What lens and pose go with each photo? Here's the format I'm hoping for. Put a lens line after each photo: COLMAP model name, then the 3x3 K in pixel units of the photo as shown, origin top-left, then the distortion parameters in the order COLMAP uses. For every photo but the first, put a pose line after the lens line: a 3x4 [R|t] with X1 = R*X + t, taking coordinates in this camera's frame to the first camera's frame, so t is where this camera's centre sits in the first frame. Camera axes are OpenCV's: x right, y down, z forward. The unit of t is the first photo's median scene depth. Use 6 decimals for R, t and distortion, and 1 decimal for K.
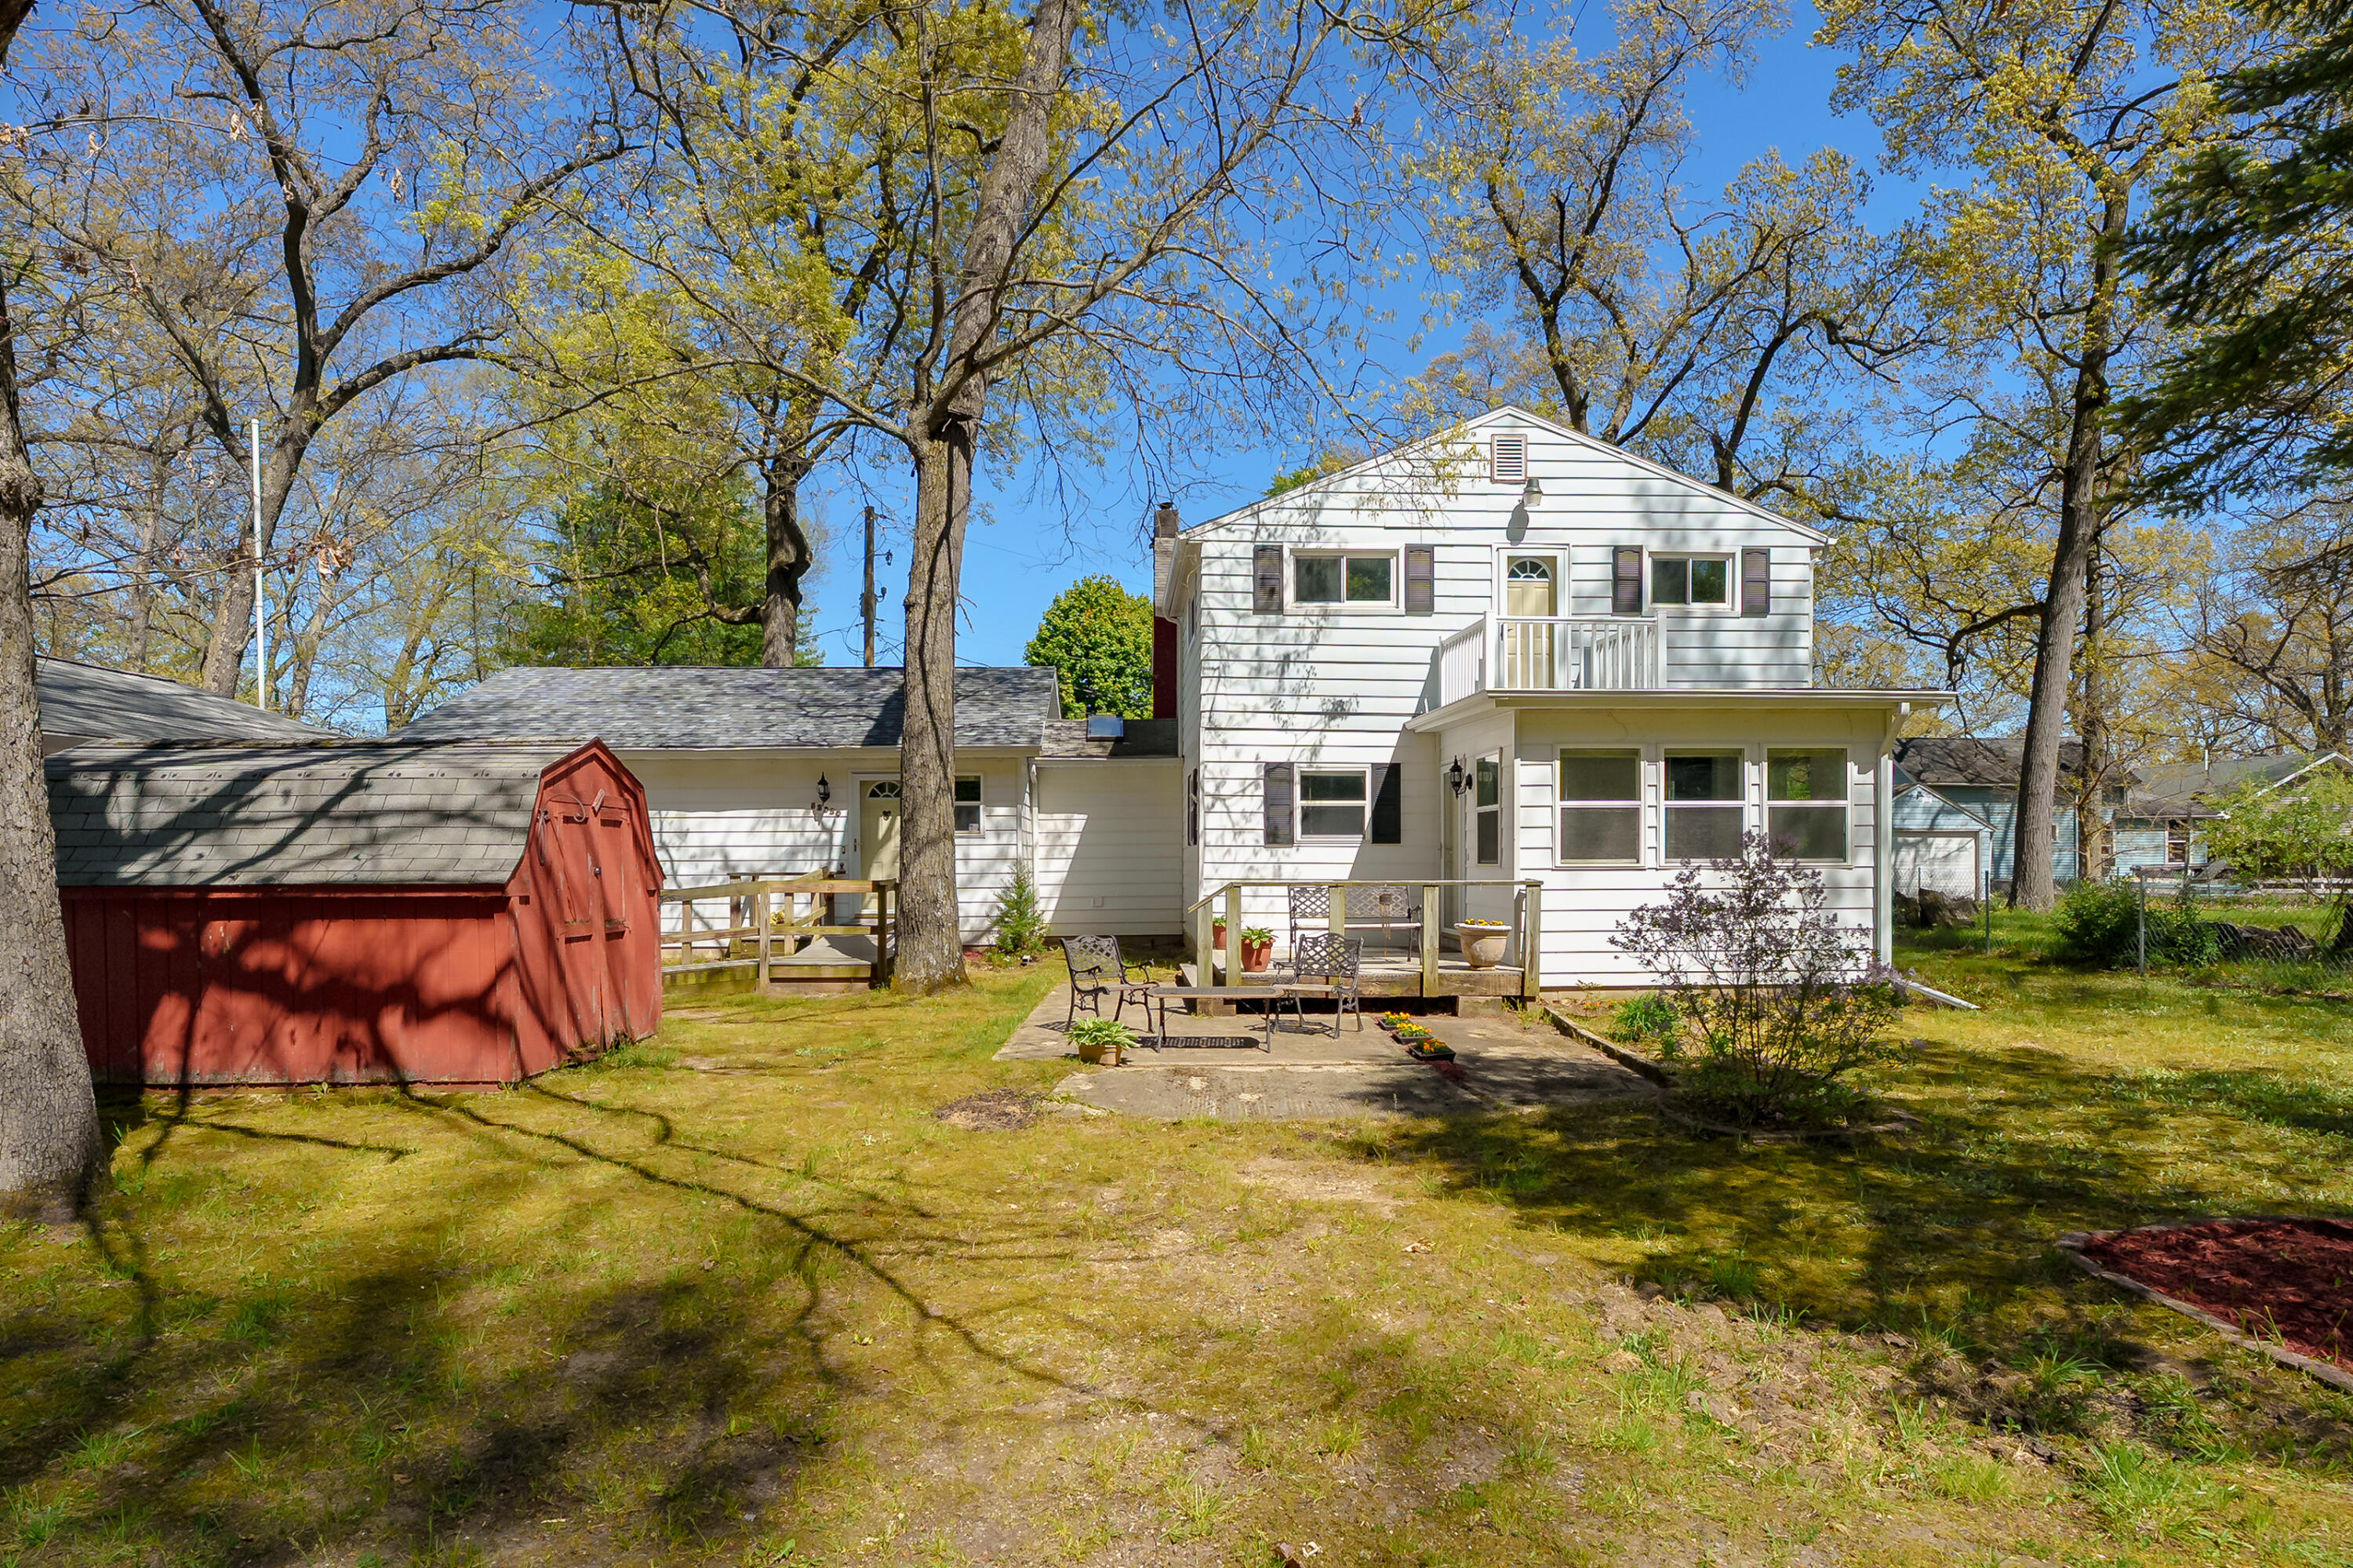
lens RADIAL K [[1139.6, 0, 1136.8], [0, 1139.6, 868.1], [0, 0, 1]] dist [-0.001858, 0.000317]
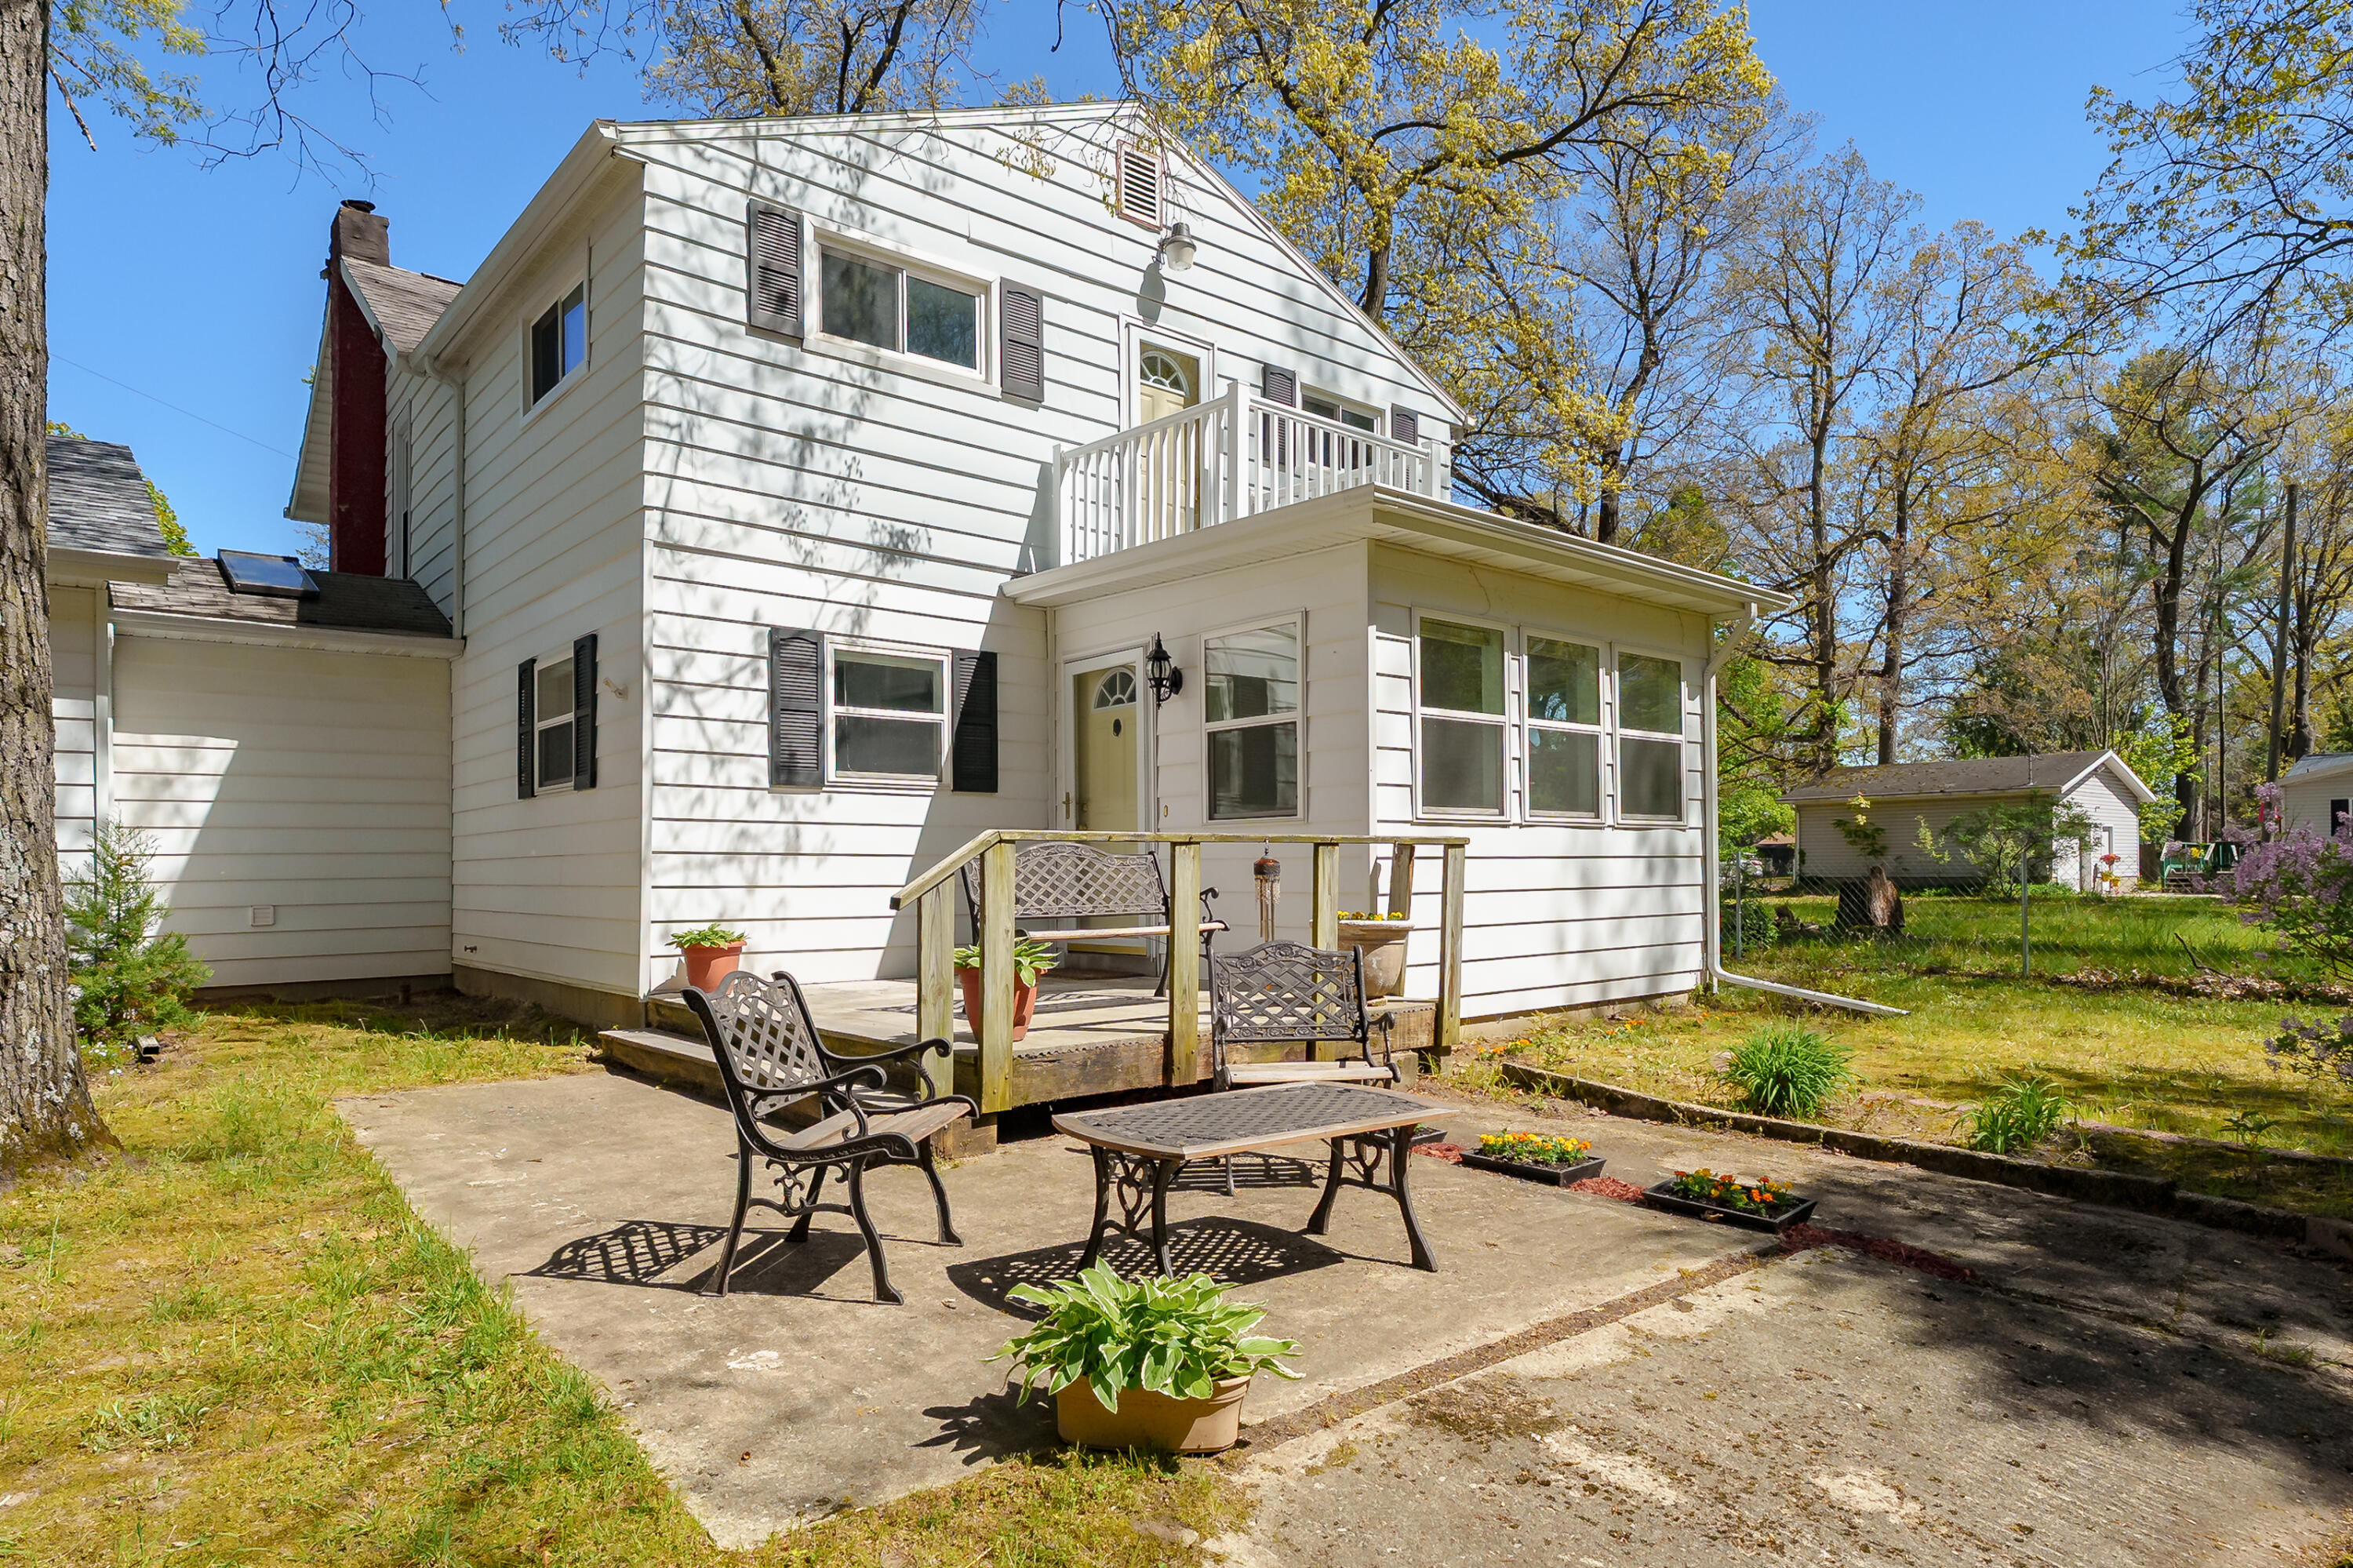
lens RADIAL K [[1342.3, 0, 1142.5], [0, 1342.3, 860.1], [0, 0, 1]] dist [0.000171, -0.000200]
pose [[0.788384, 0.001651, 0.615182, -0.127383], [0.007744, 0.999891, -0.012607, 0.021561], [-0.615135, 0.014703, 0.788285, 0.420909]]
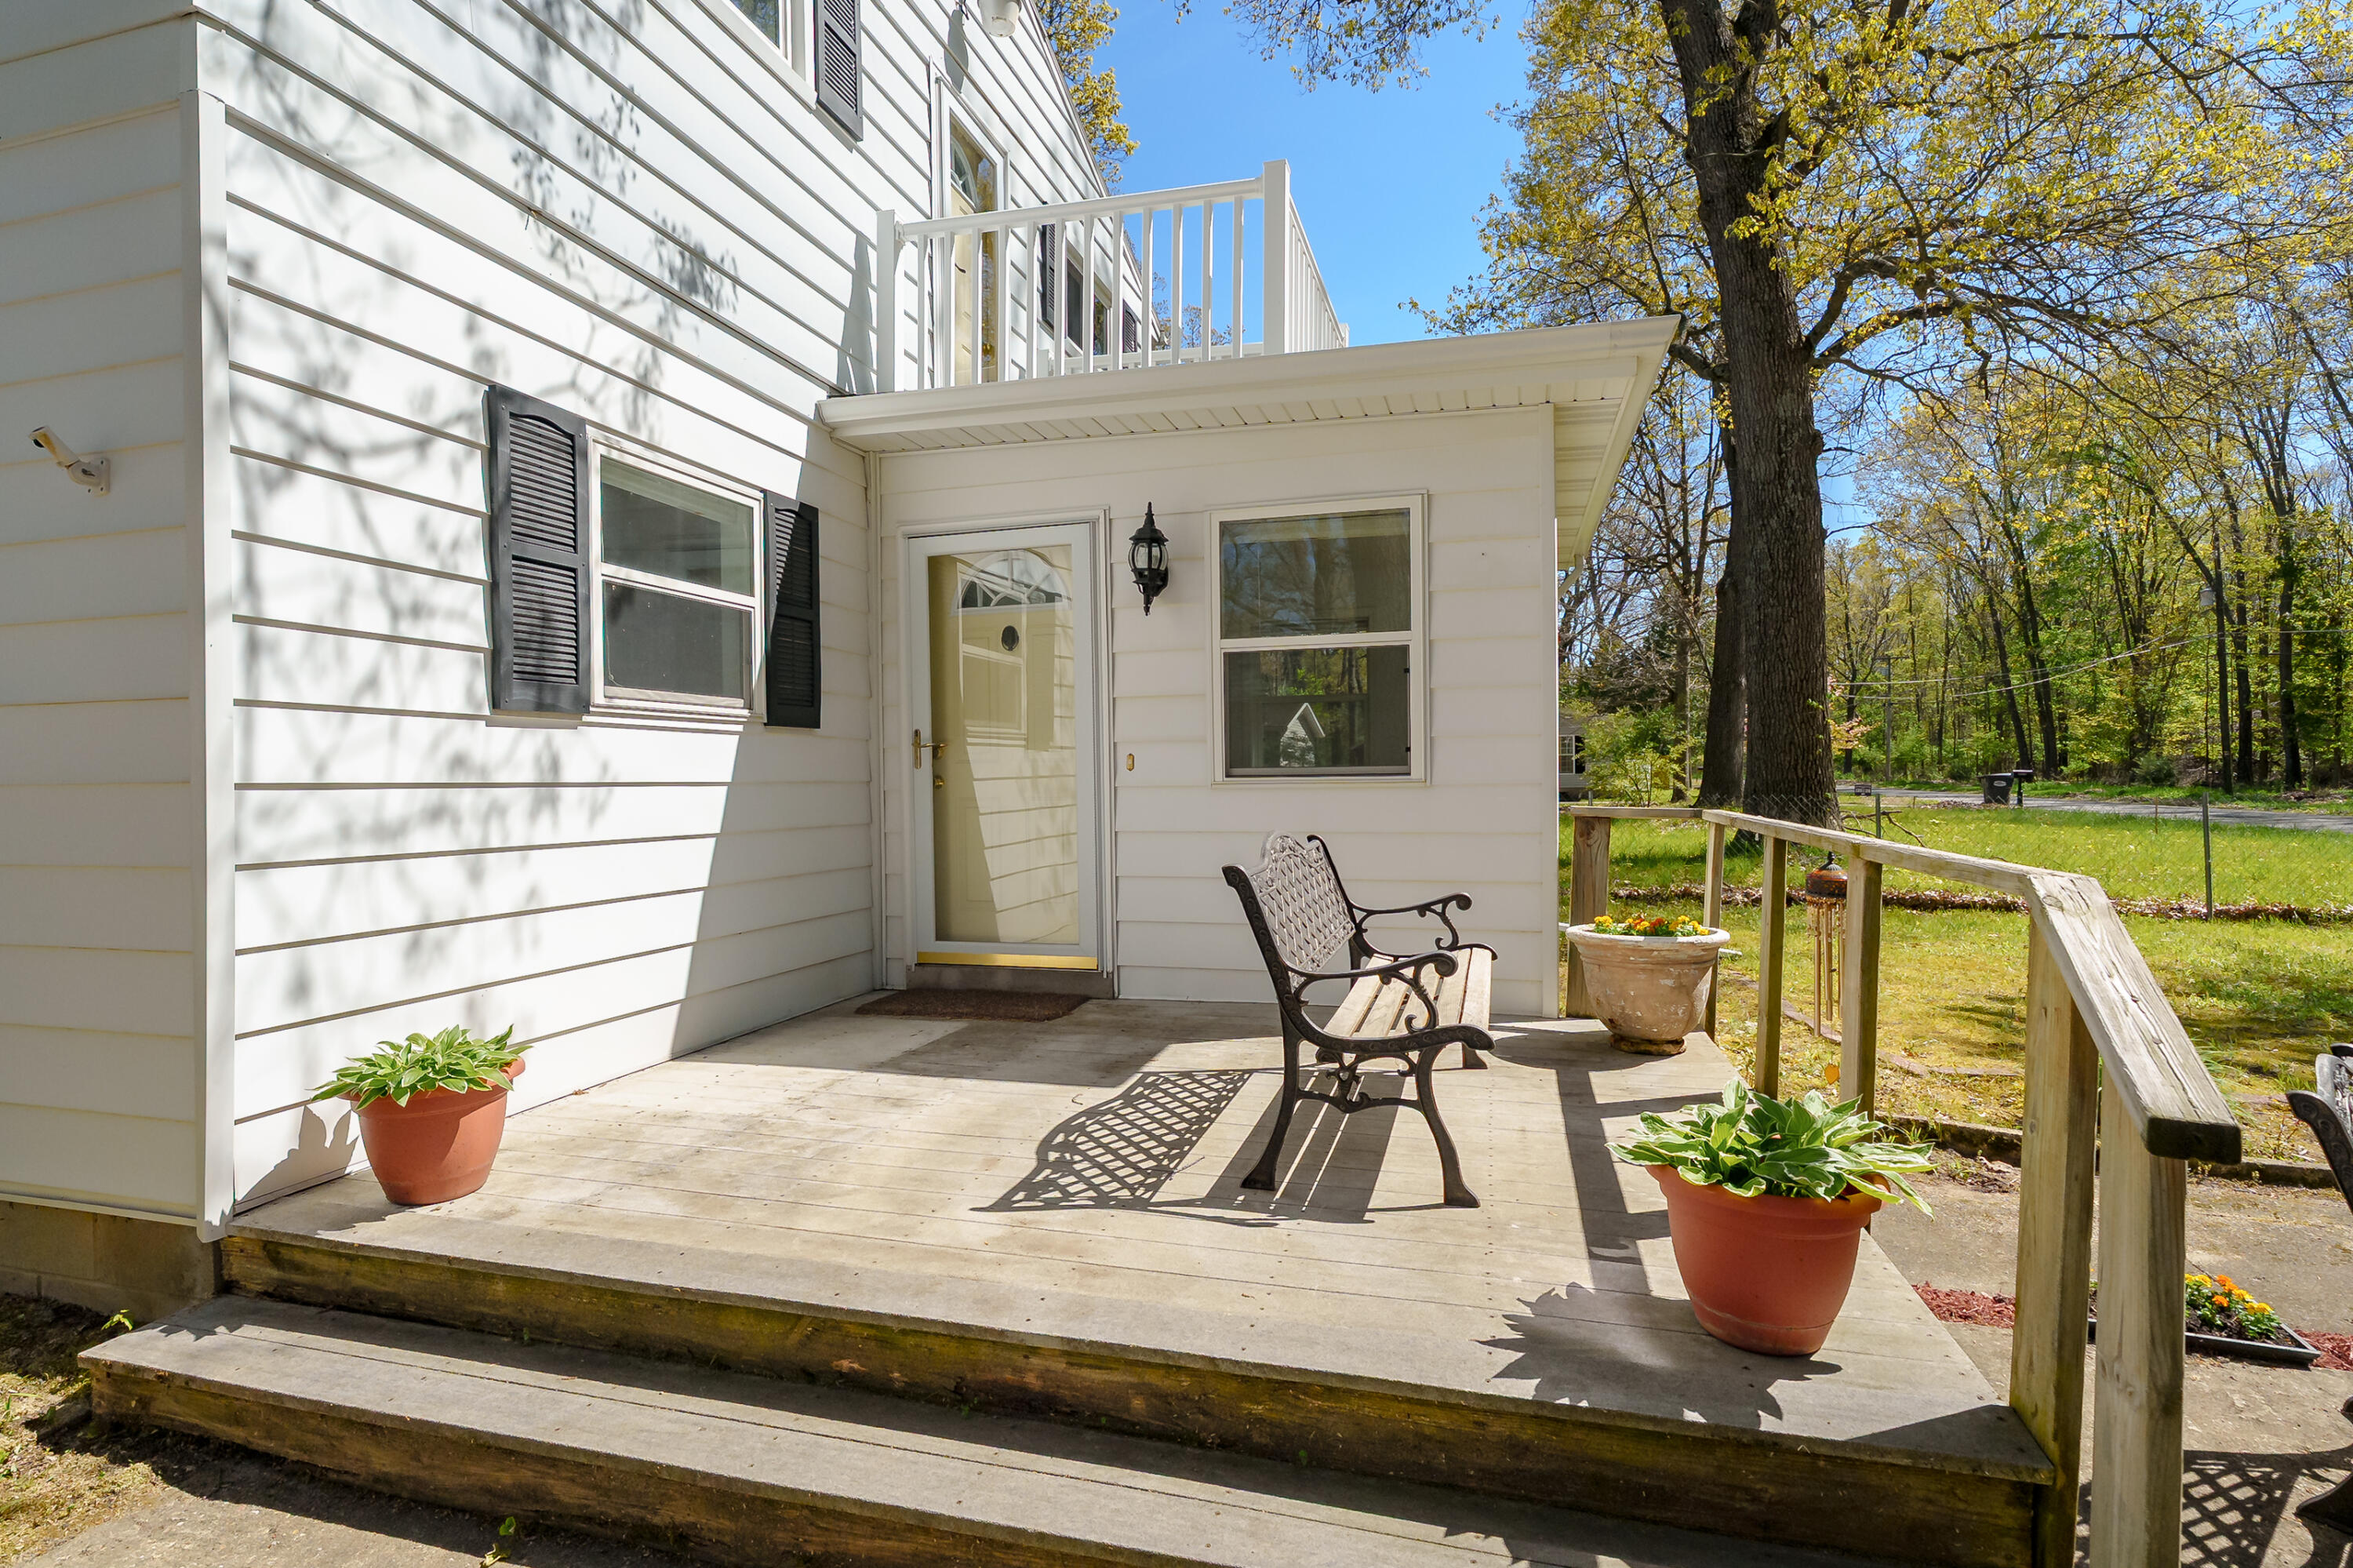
lens RADIAL K [[1139.6, 0, 1180.0], [0, 1139.6, 780.2], [0, 0, 1]] dist [-0.001858, 0.000317]
pose [[0.297807, -0.001321, 0.954625, -0.082326], [0.017497, 0.999839, -0.004075, -0.001597], [-0.954466, 0.017917, 0.297782, 0.780862]]
